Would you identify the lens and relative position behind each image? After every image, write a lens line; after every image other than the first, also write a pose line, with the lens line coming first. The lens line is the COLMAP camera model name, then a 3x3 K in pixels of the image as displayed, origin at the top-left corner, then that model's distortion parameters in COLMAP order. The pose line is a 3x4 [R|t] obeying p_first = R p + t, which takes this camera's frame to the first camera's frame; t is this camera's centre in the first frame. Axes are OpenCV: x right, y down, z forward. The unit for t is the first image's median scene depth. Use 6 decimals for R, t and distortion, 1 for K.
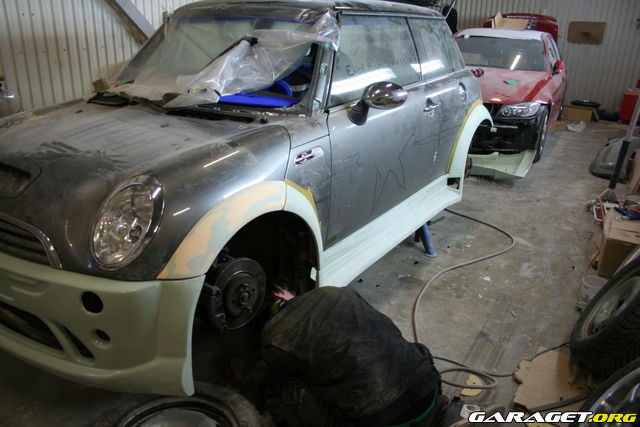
lens RADIAL K [[534.9, 0, 320.0], [0, 534.9, 213.5], [0, 0, 1]] dist [-0.140107, 0.116673]
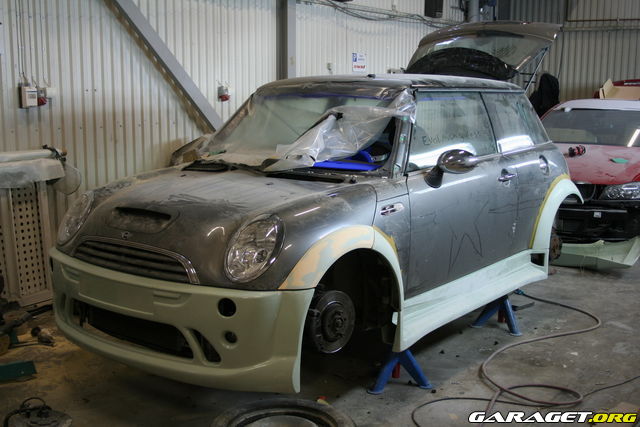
lens RADIAL K [[808.0, 0, 320.0], [0, 808.0, 213.5], [0, 0, 1]] dist [-0.012077, -0.010078]
pose [[0.997090, -0.002957, -0.076181, -0.036381], [-0.012513, 0.979350, -0.201786, 0.224048], [0.075205, 0.202152, 0.976462, -0.640791]]
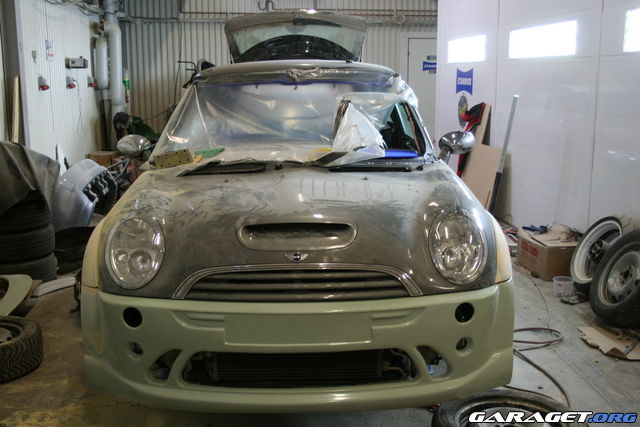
lens RADIAL K [[744.3, 0, 320.0], [0, 744.3, 213.5], [0, 0, 1]] dist [-0.007866, -0.012037]
pose [[0.811188, -0.132492, 0.569579, -1.072998], [0.227080, 0.968931, -0.098017, 0.027868], [-0.538896, 0.208851, 0.816071, -0.165797]]
